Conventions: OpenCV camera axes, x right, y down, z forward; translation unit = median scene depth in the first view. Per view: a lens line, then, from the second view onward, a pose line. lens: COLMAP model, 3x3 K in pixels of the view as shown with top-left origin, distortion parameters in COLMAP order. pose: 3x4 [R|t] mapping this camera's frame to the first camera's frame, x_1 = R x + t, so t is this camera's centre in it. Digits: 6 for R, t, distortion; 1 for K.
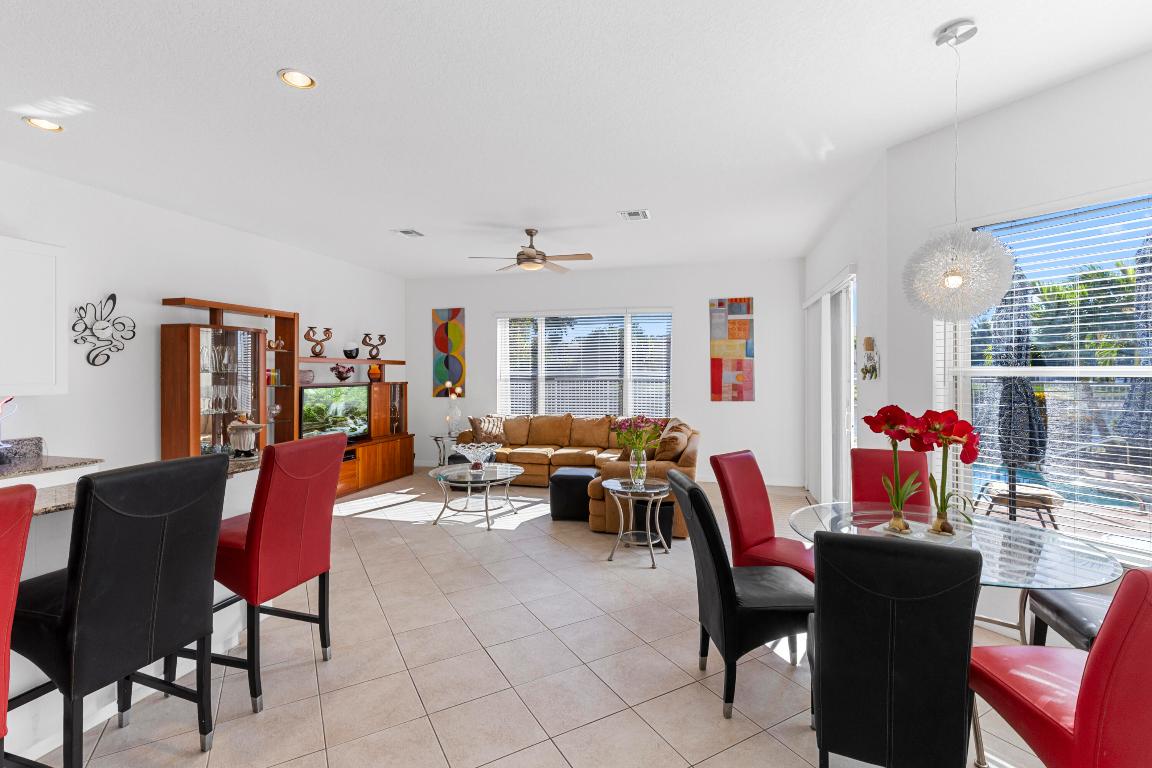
lens RADIAL K [[518.1, 0, 577.3], [0, 518.1, 374.9], [0, 0, 1]] dist [0.001805, 0.000373]
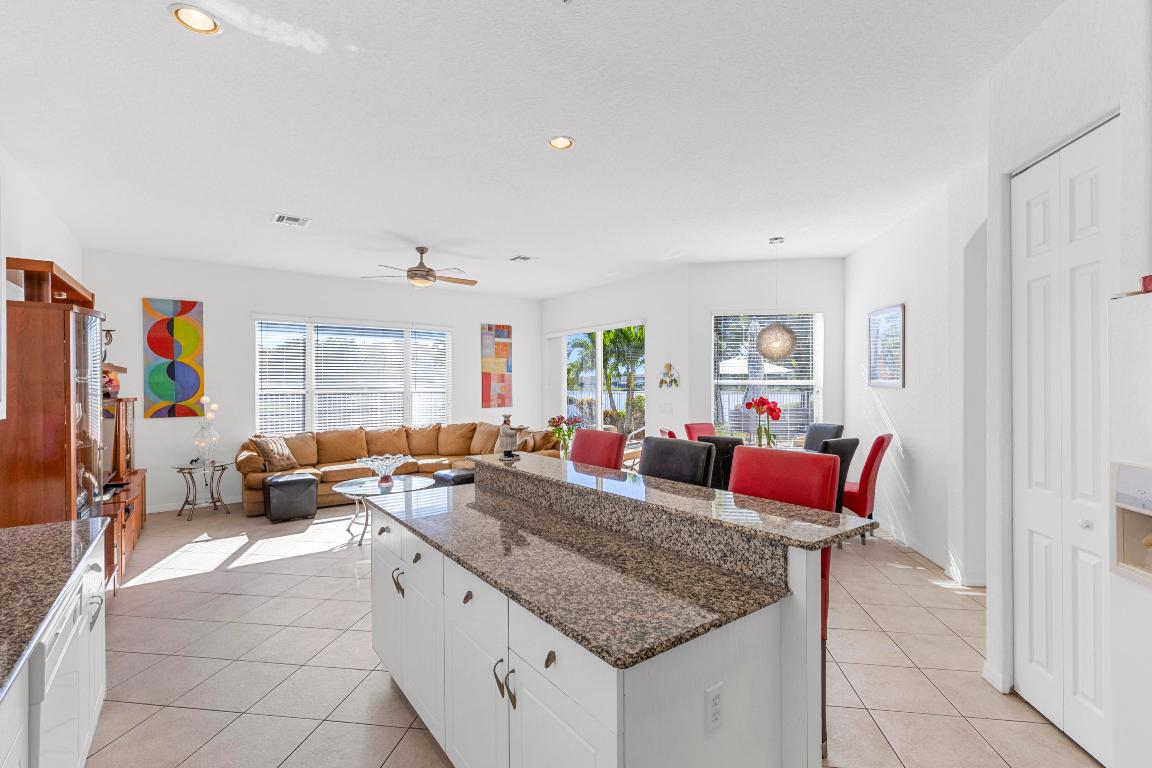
lens RADIAL K [[518.1, 0, 576.9], [0, 518.1, 385.9], [0, 0, 1]] dist [0.001805, 0.000373]
pose [[0.621791, -0.001745, 0.783181, -0.554767], [0.007143, 0.999969, -0.003443, 0.004723], [-0.783150, 0.007735, 0.621784, 0.079444]]
